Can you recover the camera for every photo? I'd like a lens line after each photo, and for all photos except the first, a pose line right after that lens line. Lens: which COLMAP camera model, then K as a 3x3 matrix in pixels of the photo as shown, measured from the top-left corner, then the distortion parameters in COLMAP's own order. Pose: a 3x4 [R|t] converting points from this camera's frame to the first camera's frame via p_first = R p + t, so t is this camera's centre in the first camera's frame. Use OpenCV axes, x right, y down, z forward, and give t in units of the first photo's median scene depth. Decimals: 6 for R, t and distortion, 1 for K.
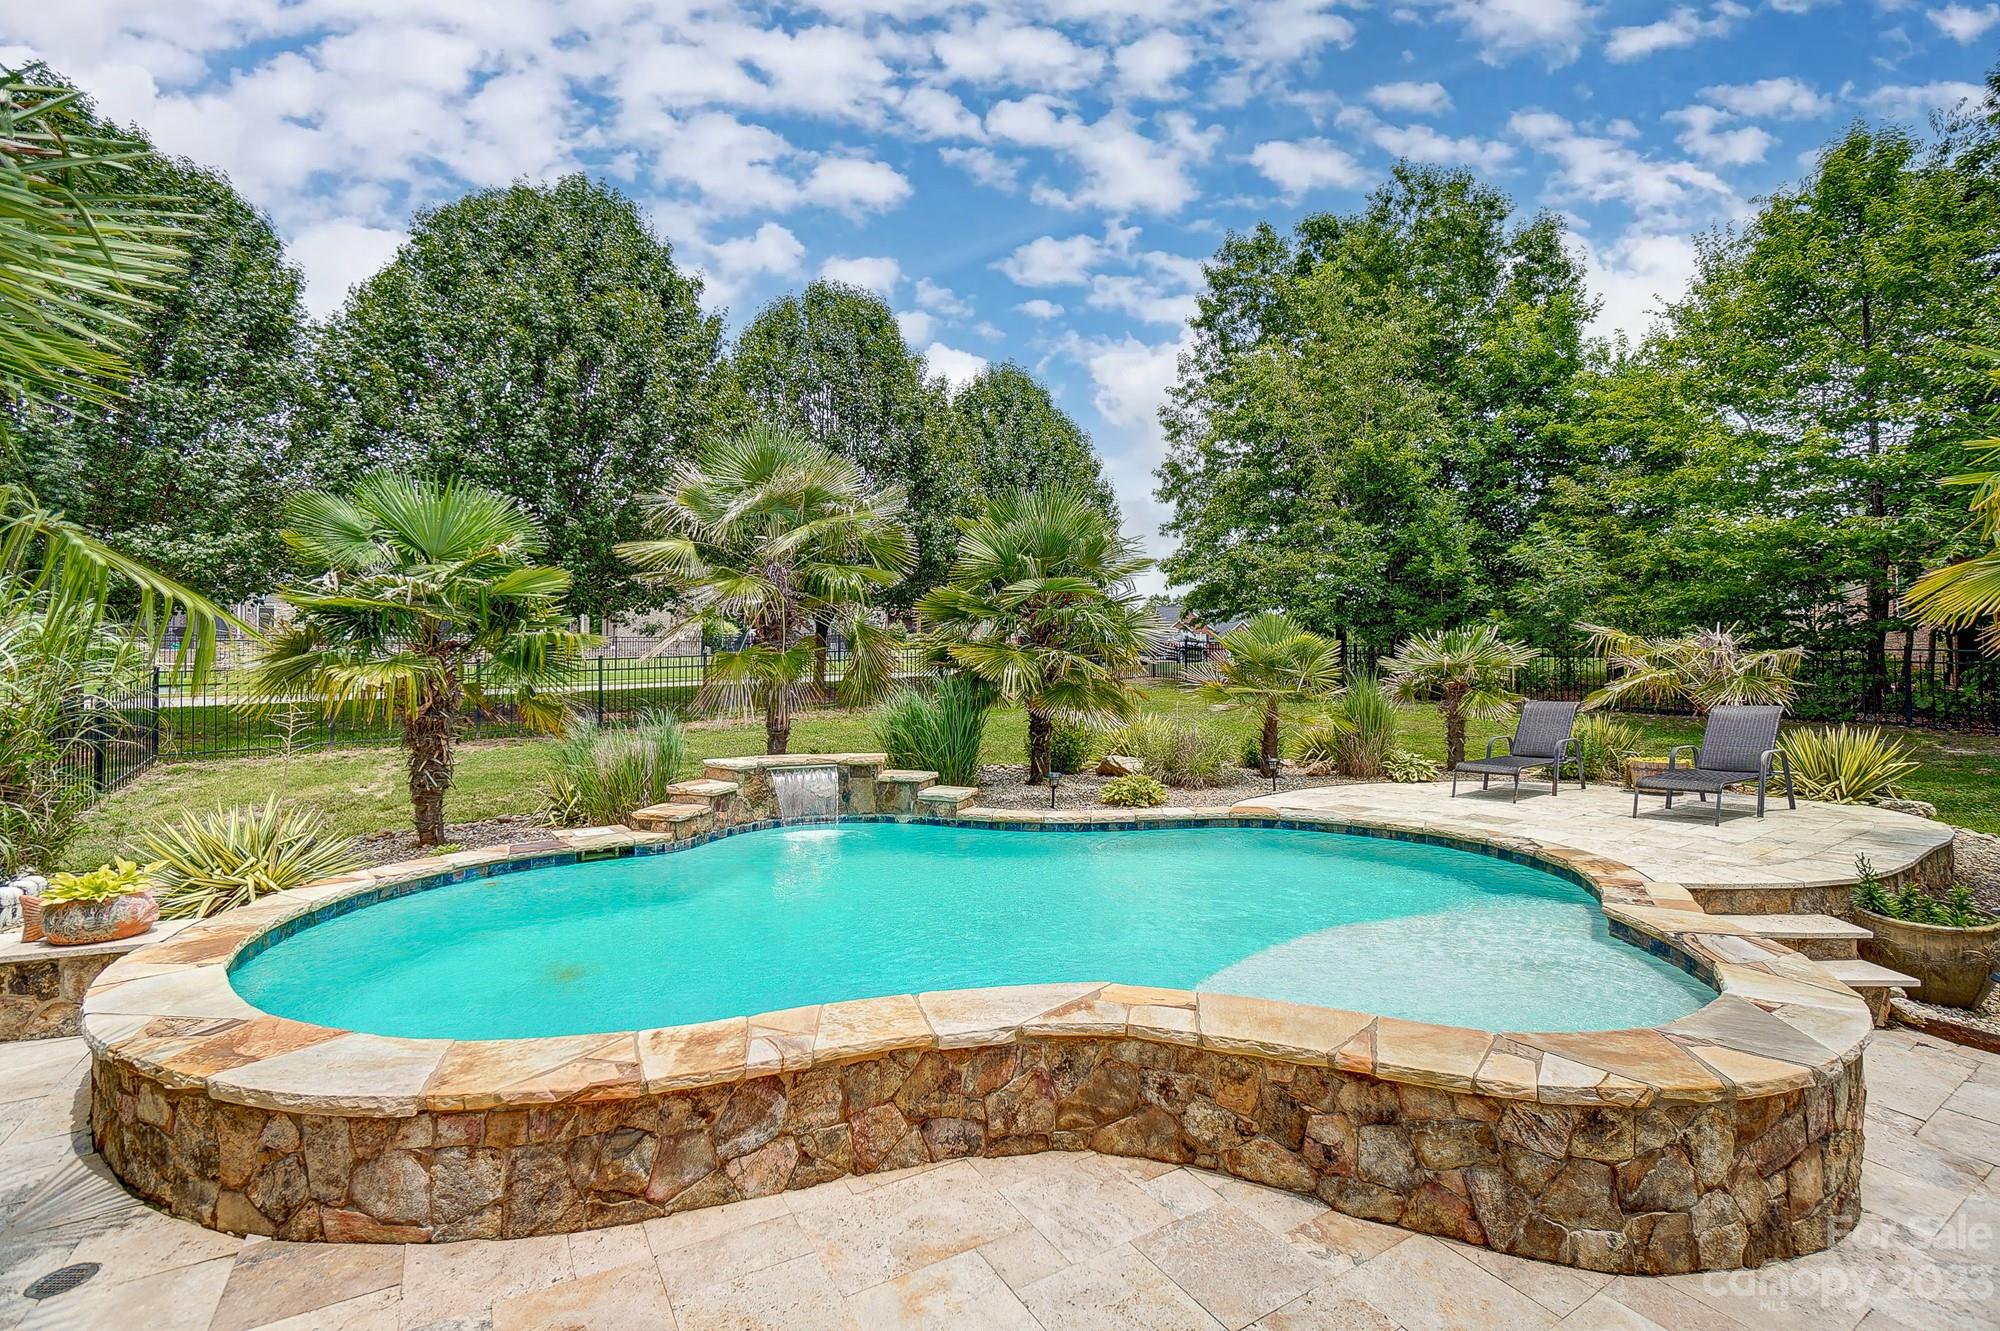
lens RADIAL K [[900.0, 0, 1019.0], [0, 900.0, 693.1], [0, 0, 1]] dist [-0.017606, 0.001432]
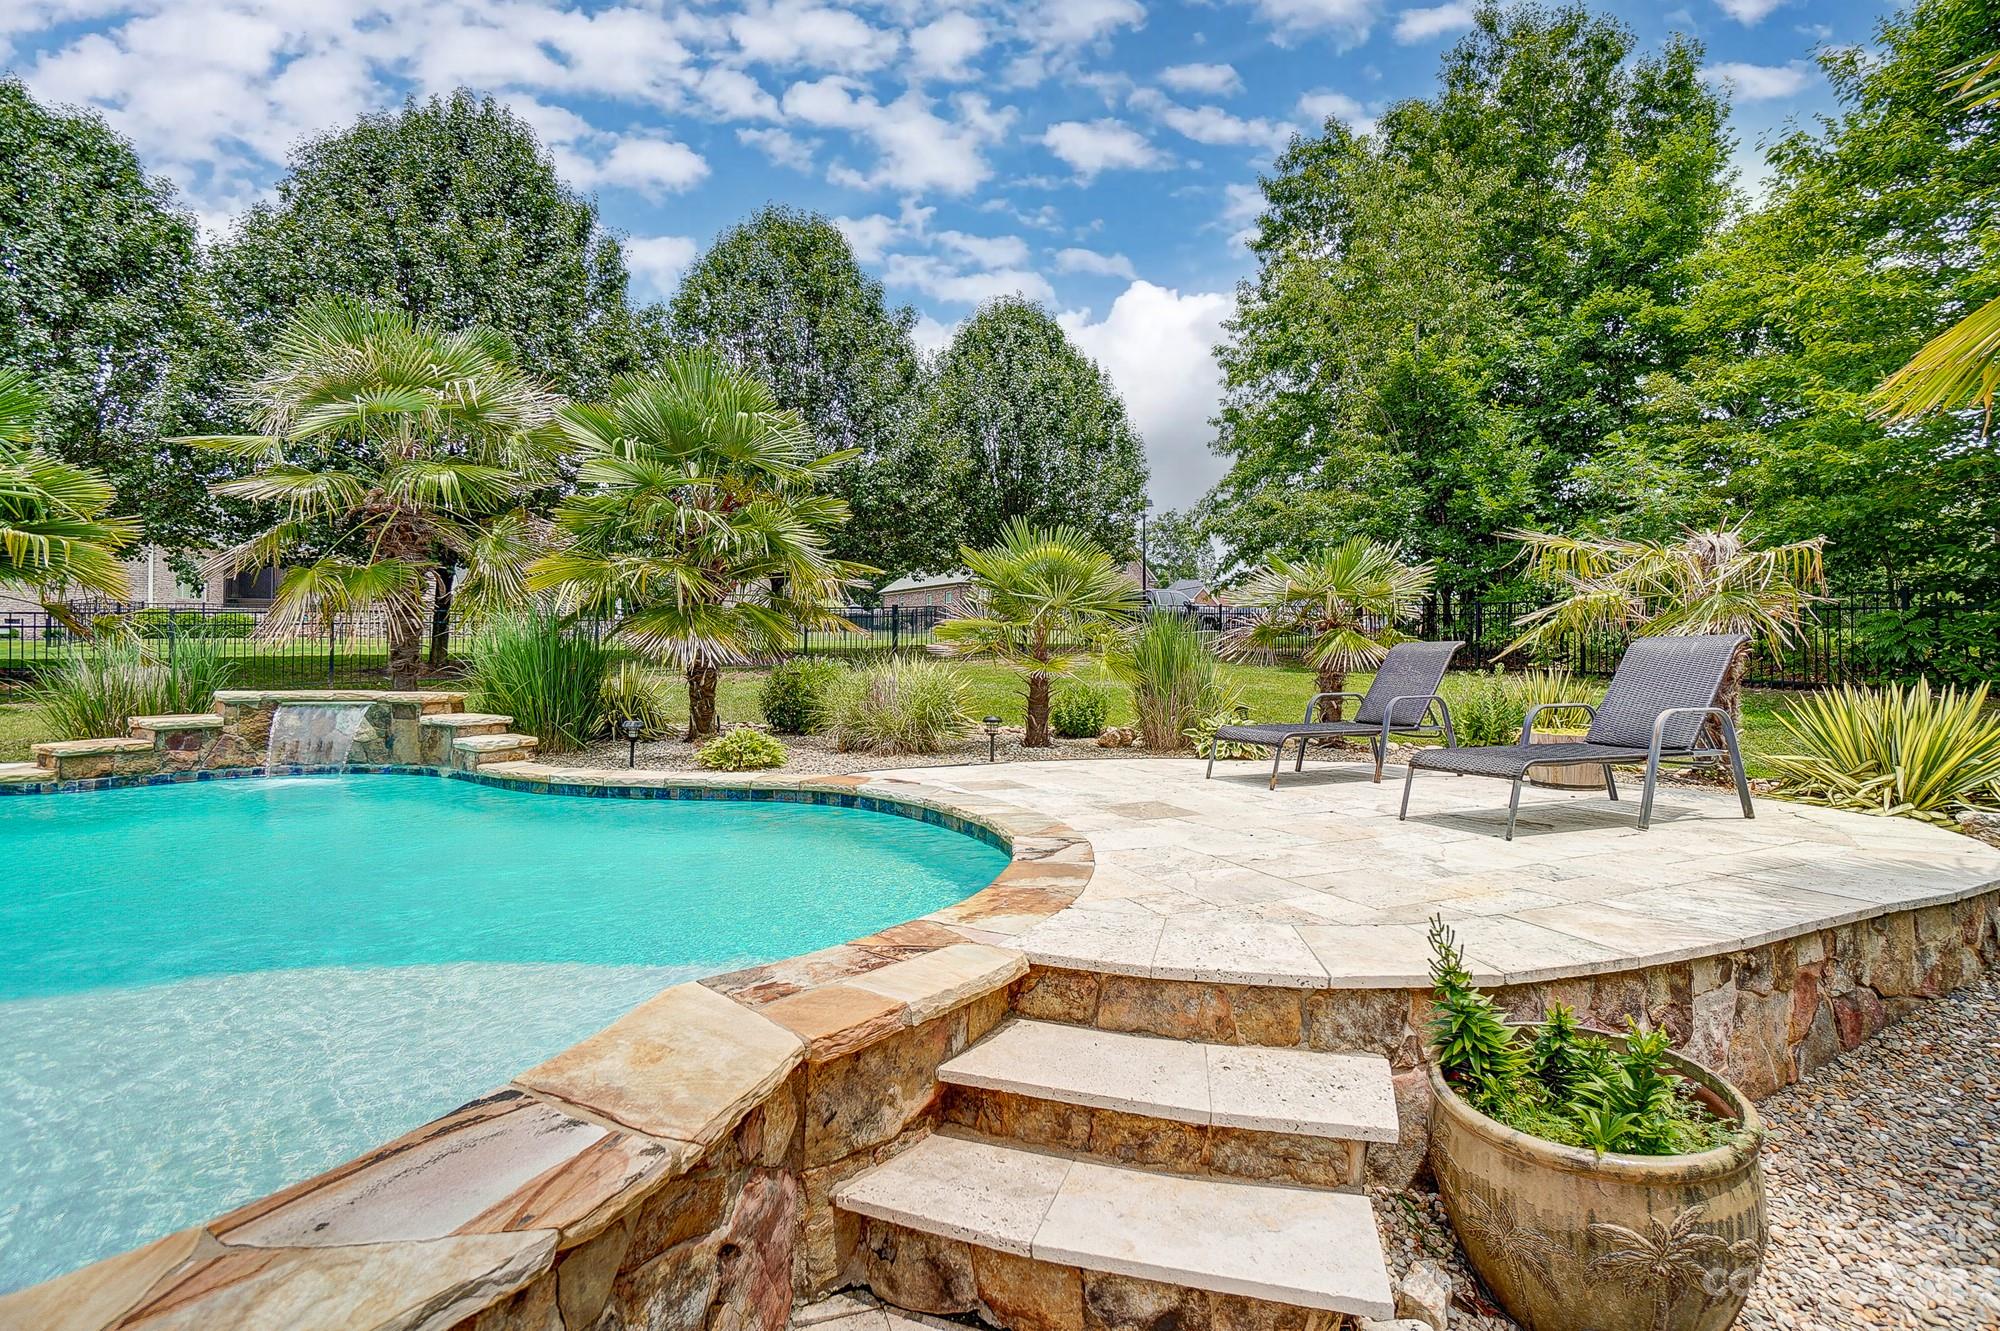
lens RADIAL K [[900.0, 0, 965.6], [0, 900.0, 682.0], [0, 0, 1]] dist [-0.017606, 0.001432]
pose [[0.974342, 0.018976, -0.224269, 0.203645], [-0.018003, 0.999818, 0.006380, 0.019358], [0.224349, -0.002179, 0.974506, 0.139199]]
